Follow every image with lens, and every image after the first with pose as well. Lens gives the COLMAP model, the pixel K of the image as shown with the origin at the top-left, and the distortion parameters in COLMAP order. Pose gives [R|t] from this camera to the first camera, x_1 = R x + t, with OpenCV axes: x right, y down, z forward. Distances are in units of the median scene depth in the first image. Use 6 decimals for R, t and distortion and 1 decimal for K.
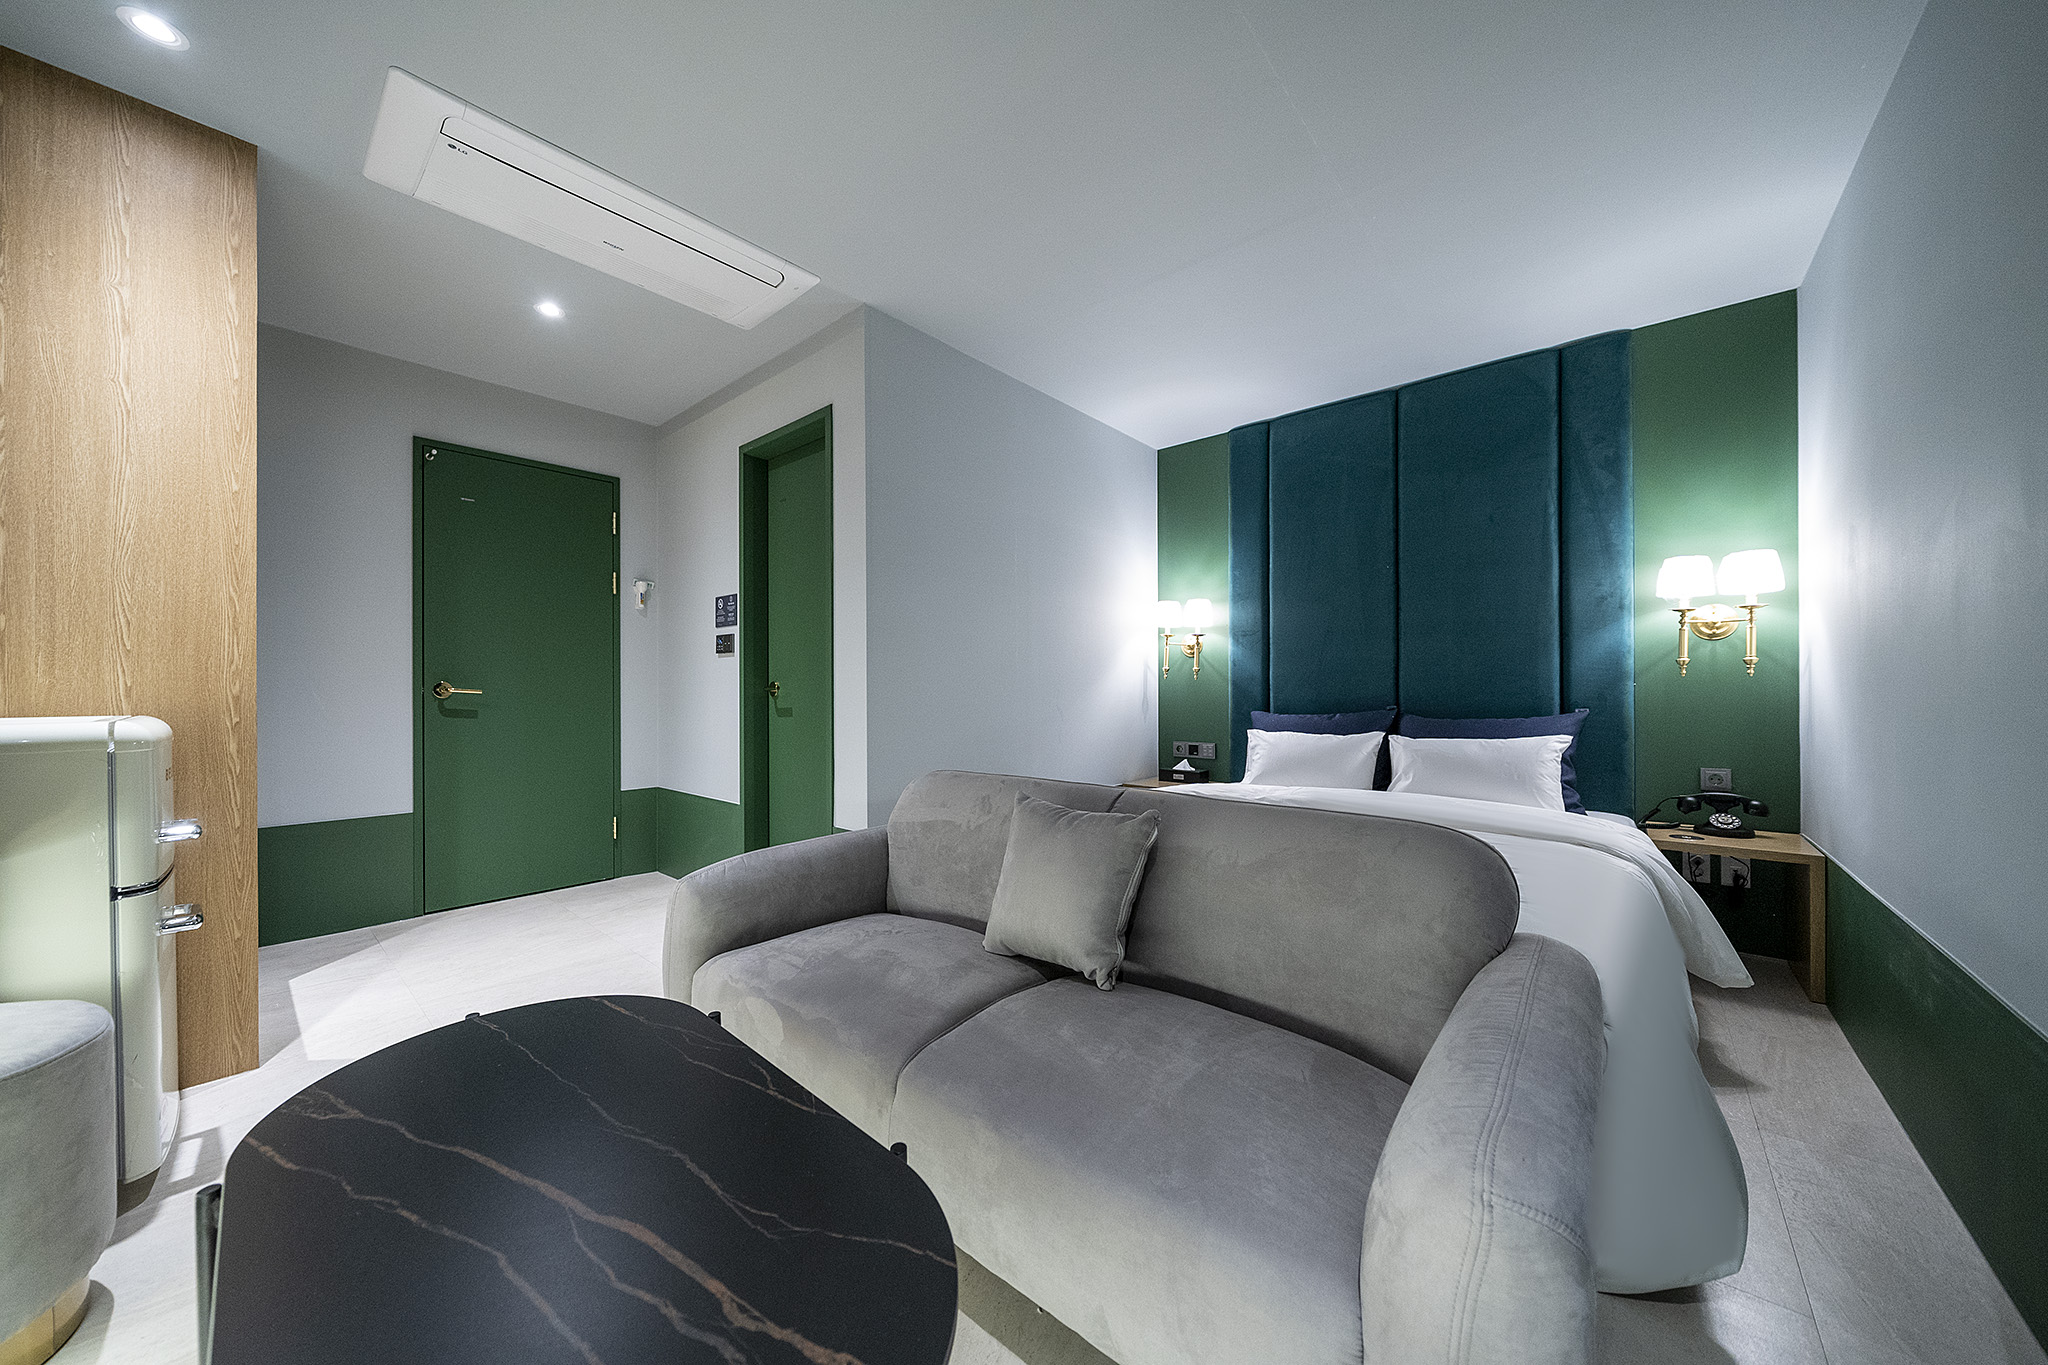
lens RADIAL K [[699.3, 0, 1026.7], [0, 699.3, 690.7], [0, 0, 1]] dist [-0.000719, -0.000021]
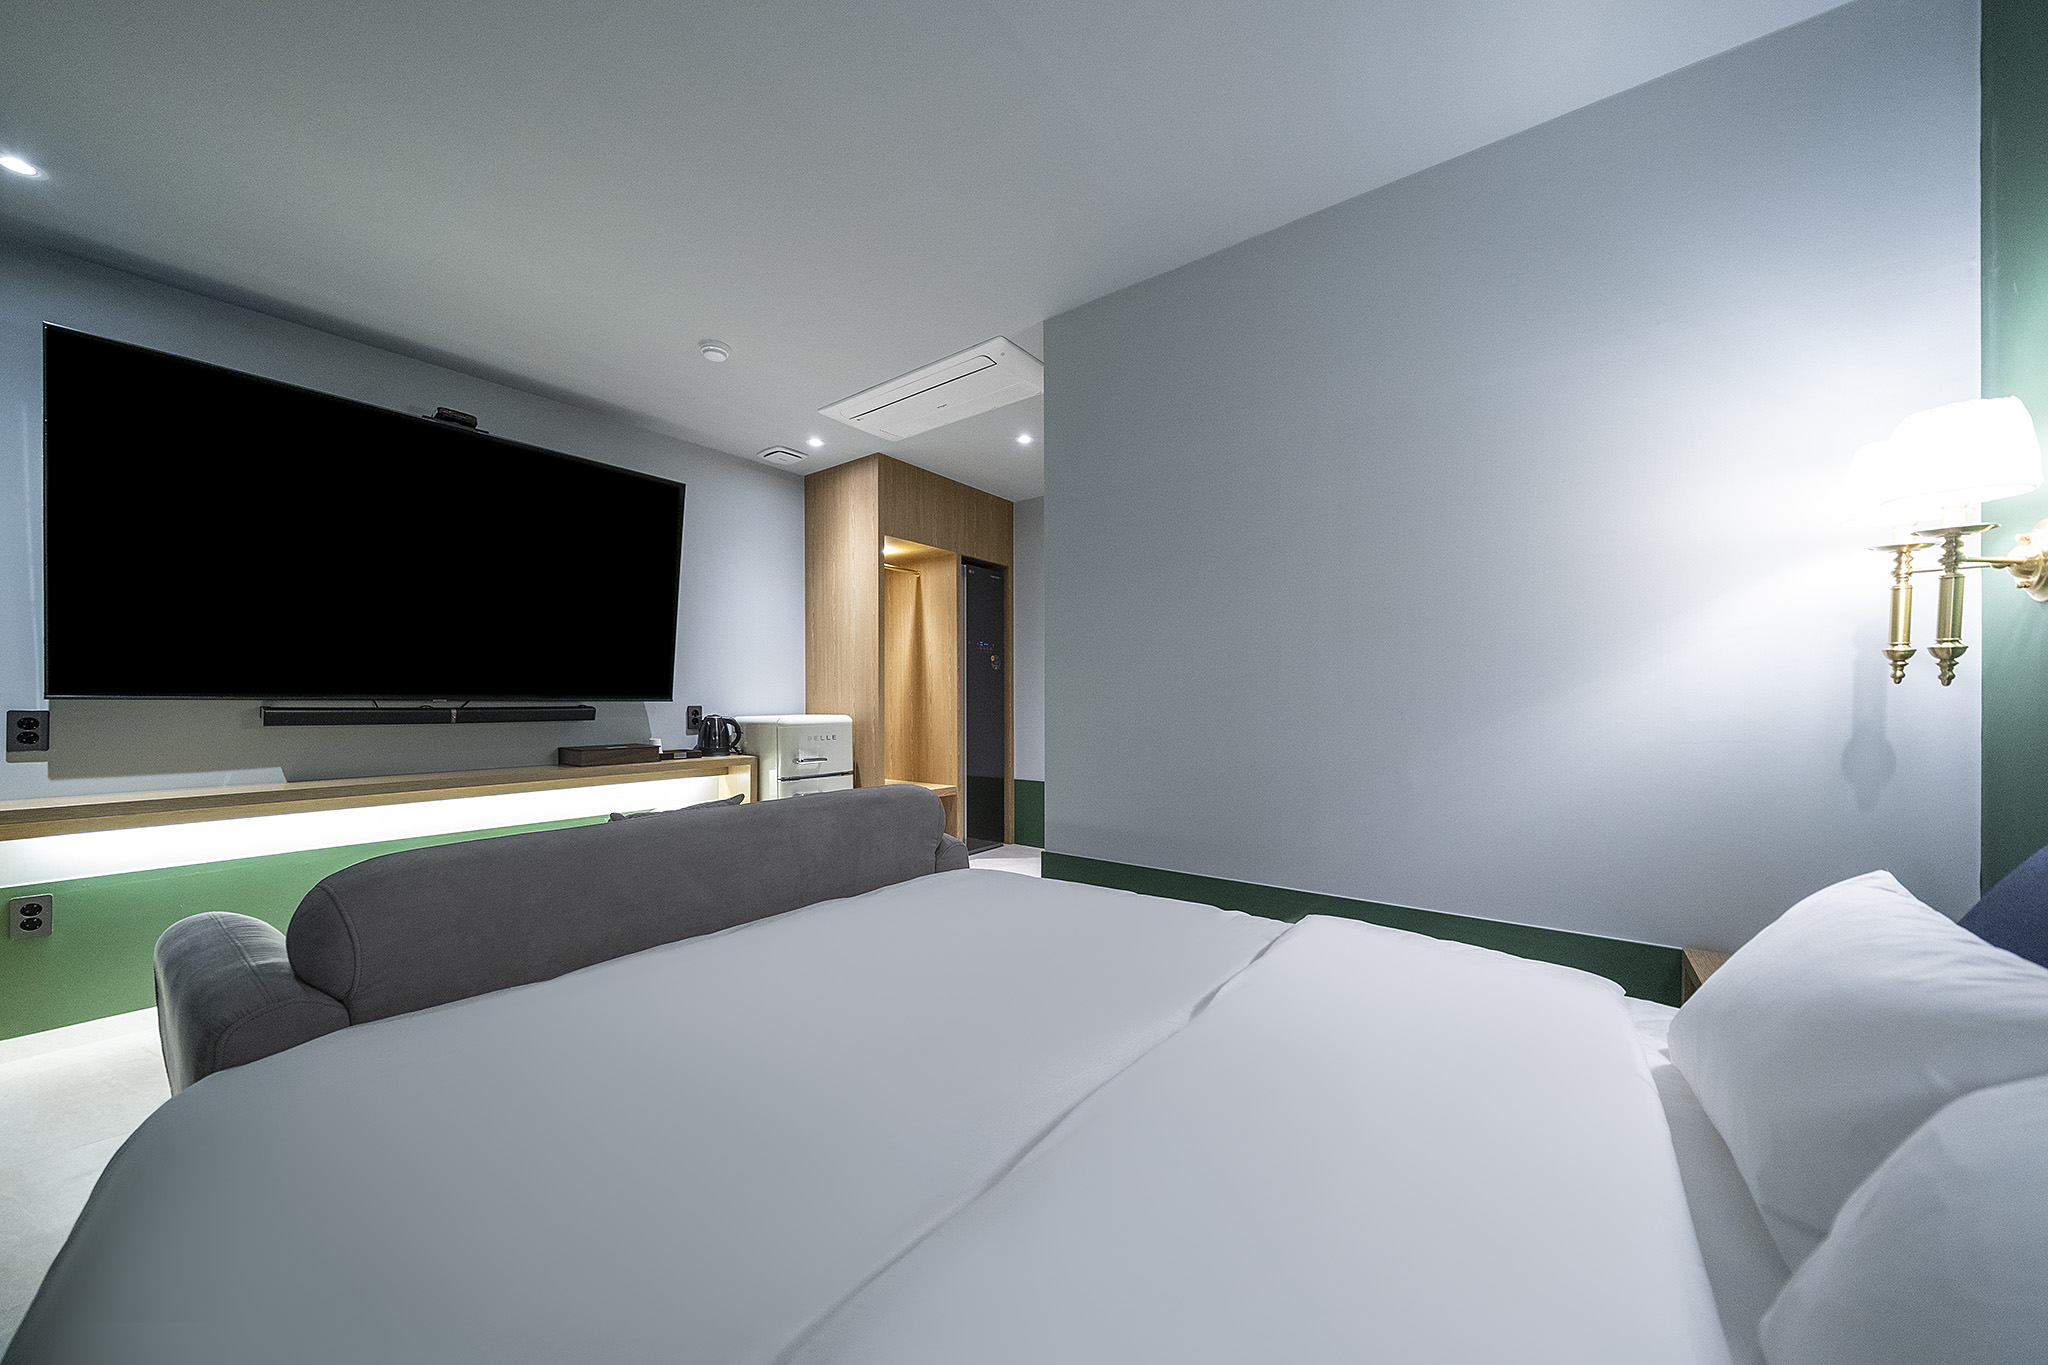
lens RADIAL K [[699.3, 0, 1026.7], [0, 699.3, 690.7], [0, 0, 1]] dist [-0.000719, -0.000021]
pose [[0.056134, -0.010920, -0.998364, 0.800831], [-0.000590, 0.999940, -0.010970, -0.013042], [0.998423, 0.001205, 0.056124, 0.982104]]
